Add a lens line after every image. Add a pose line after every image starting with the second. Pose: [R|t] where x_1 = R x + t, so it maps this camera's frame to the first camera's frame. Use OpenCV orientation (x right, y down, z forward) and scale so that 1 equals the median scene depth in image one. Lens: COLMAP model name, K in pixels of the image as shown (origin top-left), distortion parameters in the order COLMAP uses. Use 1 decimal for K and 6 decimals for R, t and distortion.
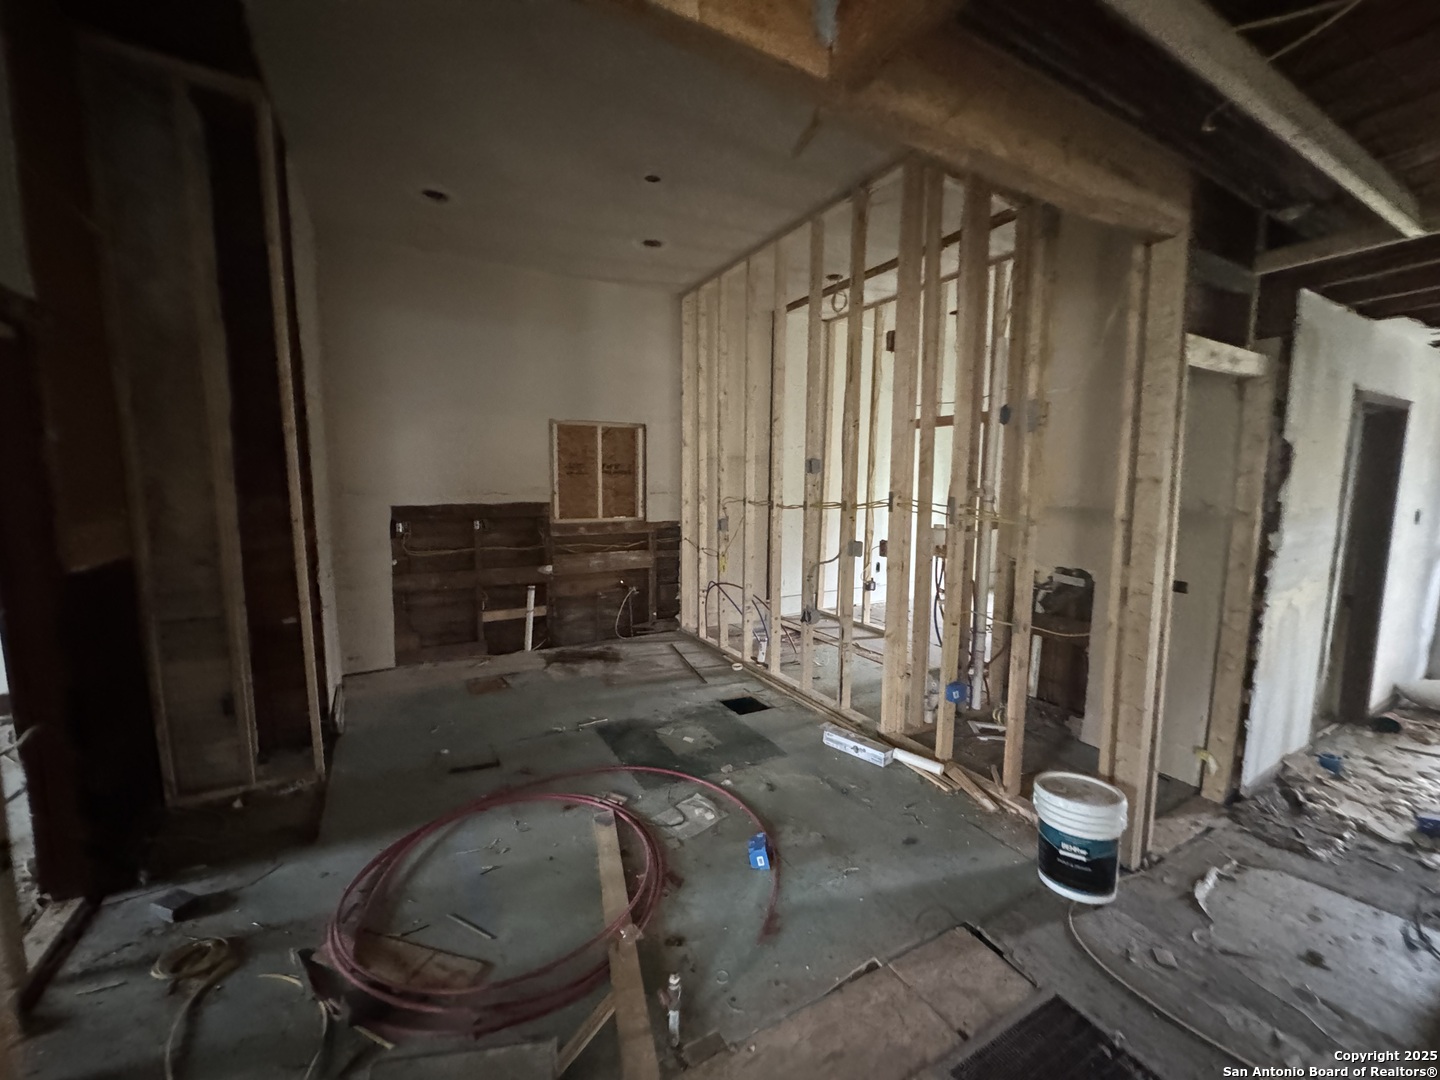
lens RADIAL K [[574.1, 0, 716.8], [0, 574.1, 543.0], [0, 0, 1]] dist [-0.001256, -0.000190]
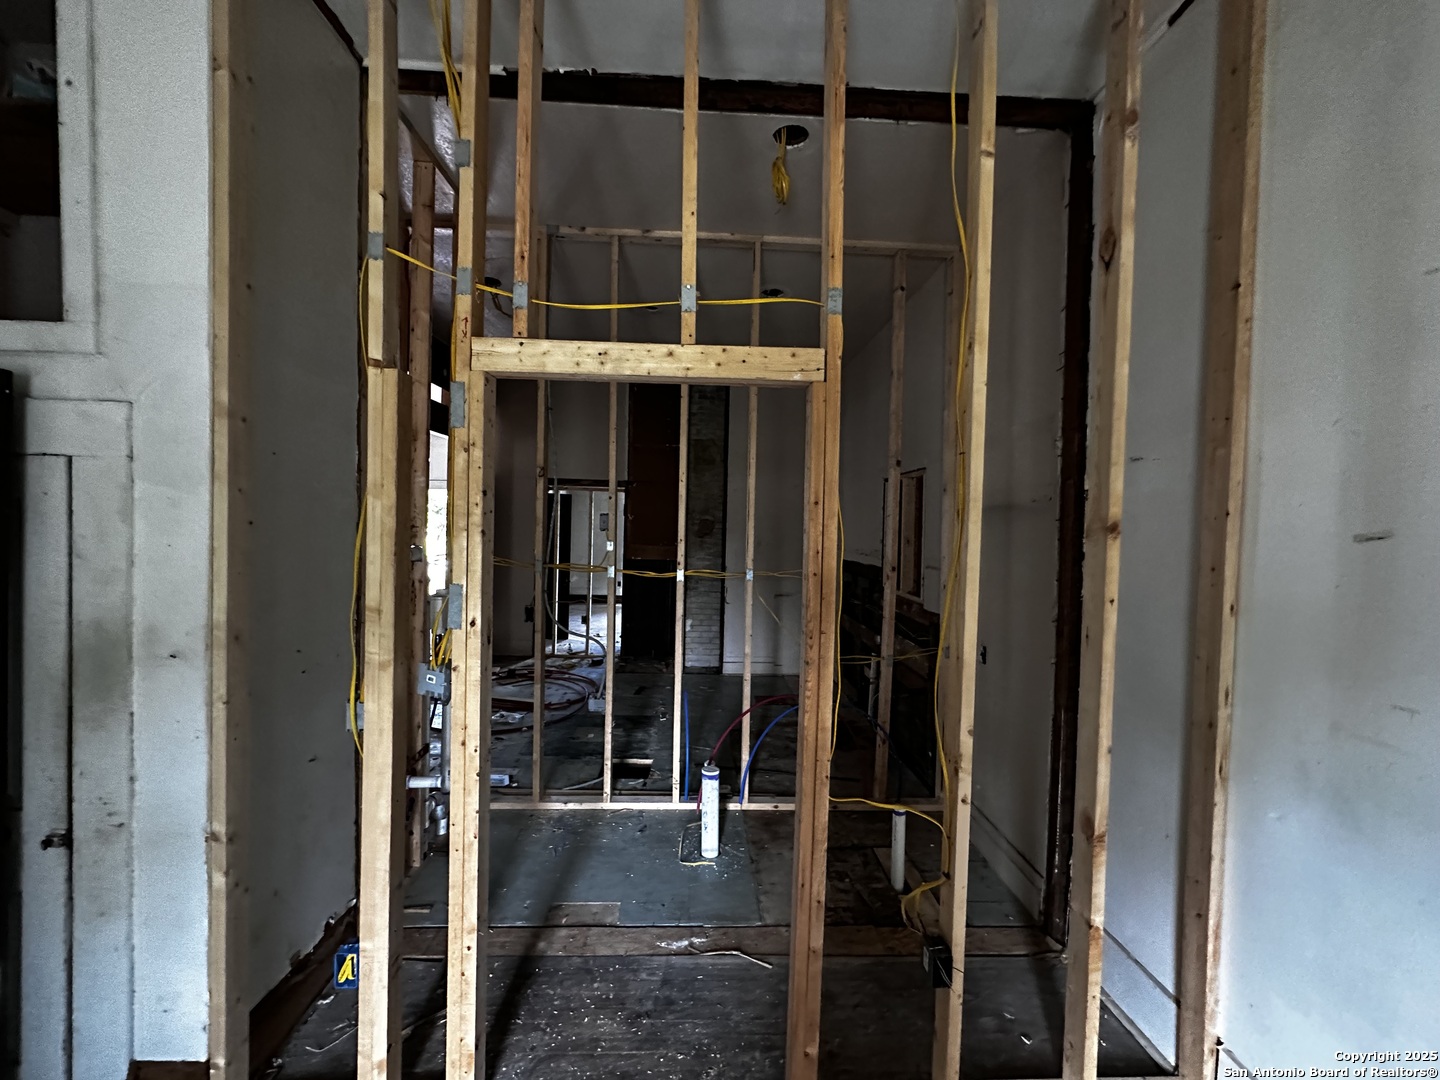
lens RADIAL K [[575.2, 0, 718.3], [0, 575.2, 541.1], [0, 0, 1]] dist [-0.002269, 0.000096]
pose [[-0.458450, 0.006396, -0.888697, 0.648368], [-0.129949, 0.988744, 0.074152, -0.146174], [0.879168, 0.149480, -0.452459, 1.186524]]
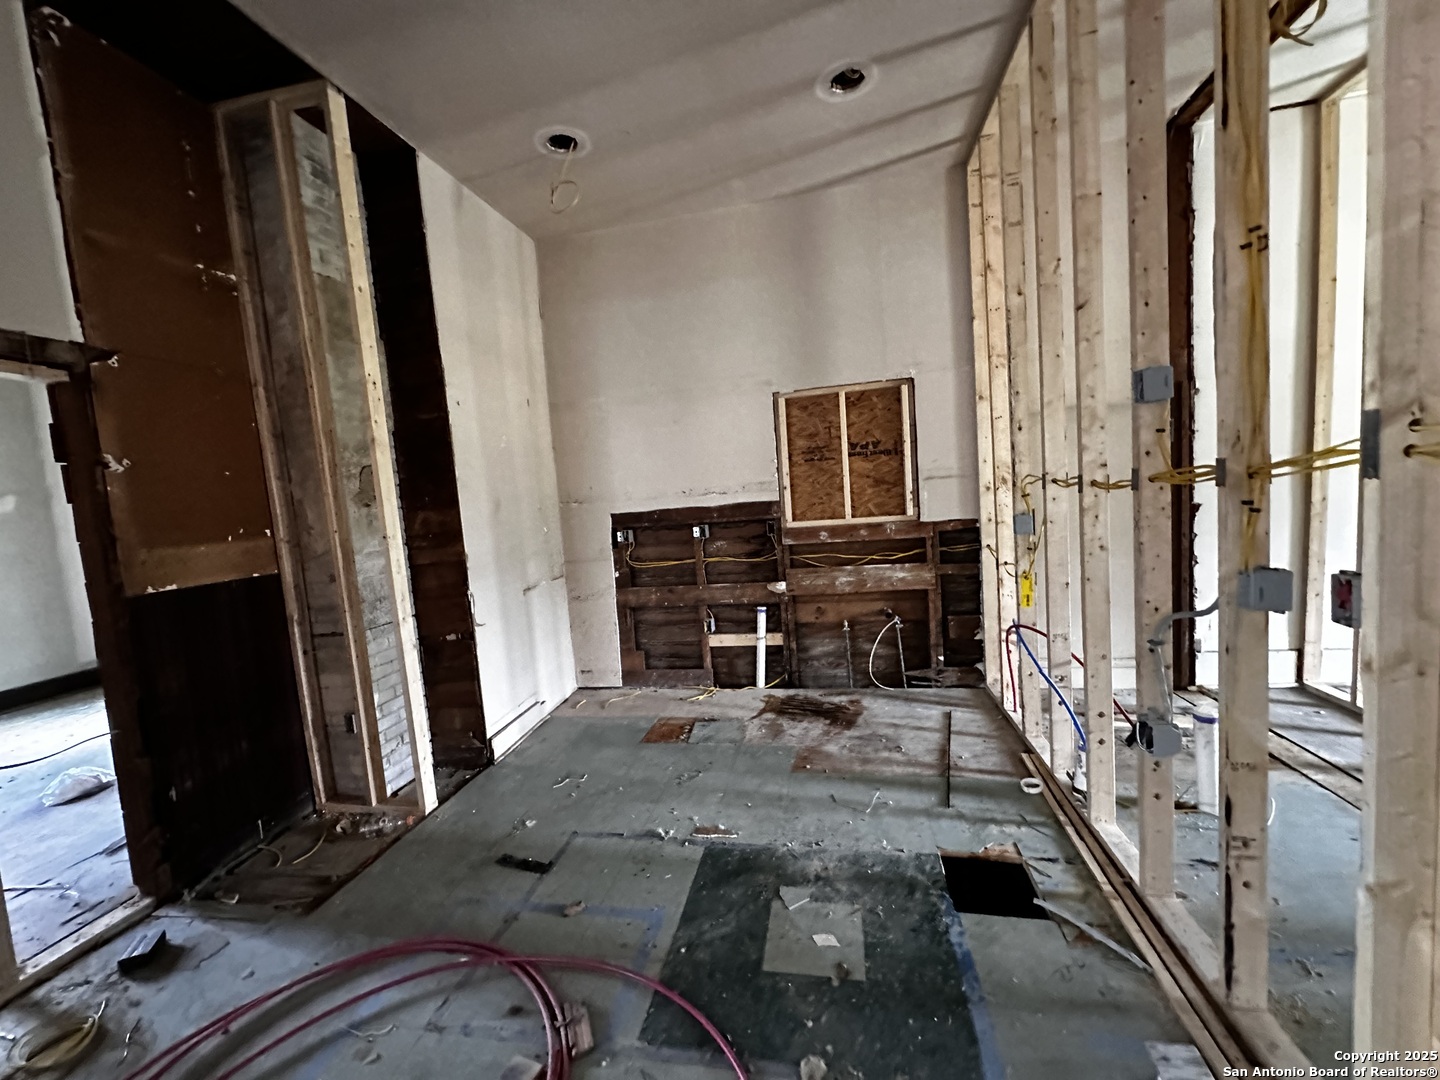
lens RADIAL K [[575.5, 0, 719.0], [0, 575.5, 538.0], [0, 0, 1]] dist [-0.006336, 0.000363]
pose [[0.752200, -0.009118, -0.658872, 0.159671], [0.006096, 0.999958, -0.006879, -0.015573], [0.658907, 0.001158, 0.752224, 0.365756]]
